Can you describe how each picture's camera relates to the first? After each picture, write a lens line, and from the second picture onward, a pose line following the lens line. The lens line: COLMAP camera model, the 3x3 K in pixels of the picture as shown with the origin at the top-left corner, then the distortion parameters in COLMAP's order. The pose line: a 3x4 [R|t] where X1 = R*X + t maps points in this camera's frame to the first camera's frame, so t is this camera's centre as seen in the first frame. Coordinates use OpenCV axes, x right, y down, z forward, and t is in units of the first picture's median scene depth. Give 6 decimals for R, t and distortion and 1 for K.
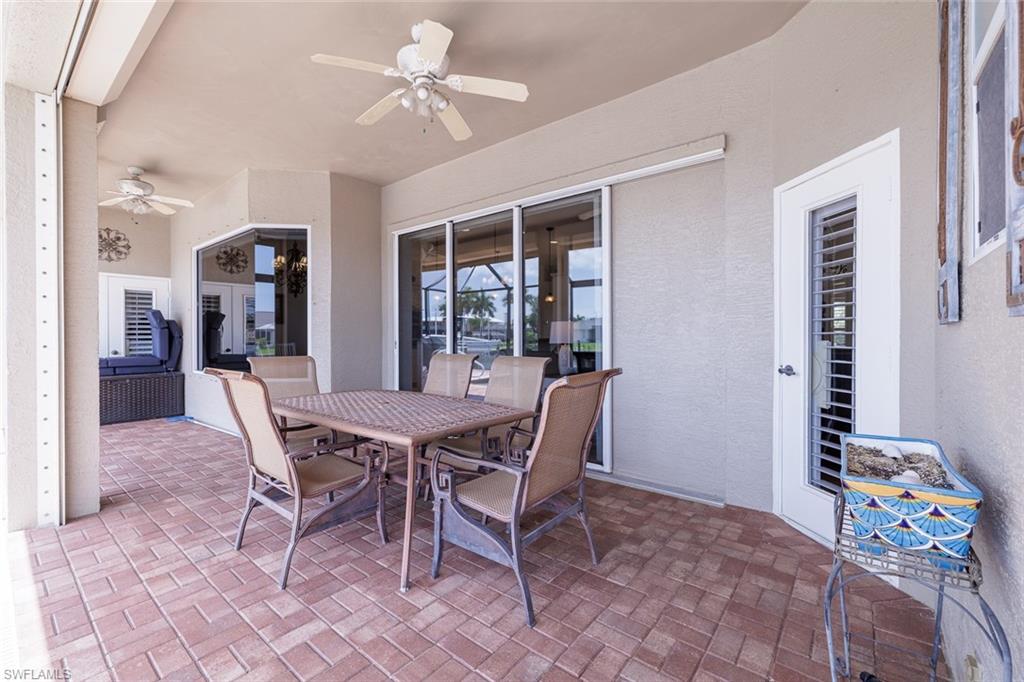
lens RADIAL K [[429.1, 0, 506.1], [0, 429.1, 338.3], [0, 0, 1]] dist [0.000415, 0.000256]
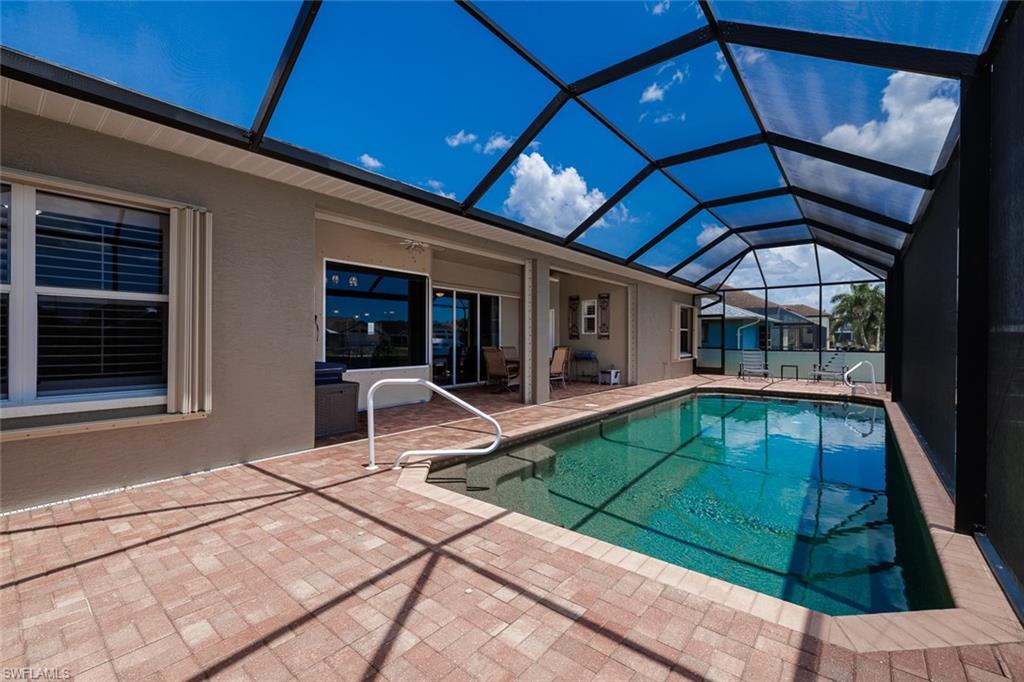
lens RADIAL K [[429.1, 0, 506.1], [0, 429.1, 338.3], [0, 0, 1]] dist [0.000415, 0.000256]
pose [[0.009412, 0.004714, 0.999945, -3.137457], [0.000229, 0.999989, -0.004716, -0.006488], [-0.999956, 0.000273, 0.009411, 0.916635]]
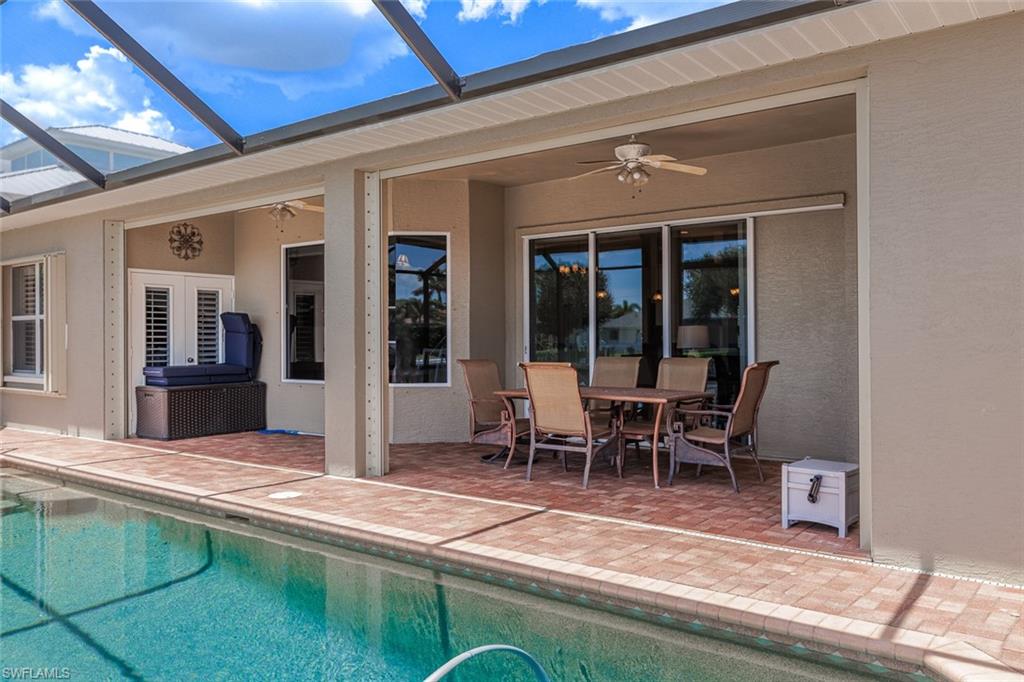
lens RADIAL K [[784.2, 0, 512.0], [0, 784.2, 341.0], [0, 0, 1]] dist [0.007804, 0.003407]
pose [[0.999525, -0.003042, 0.030665, -0.515077], [0.003091, 0.999994, -0.001548, -0.004074], [-0.030660, 0.001642, 0.999529, -1.208368]]
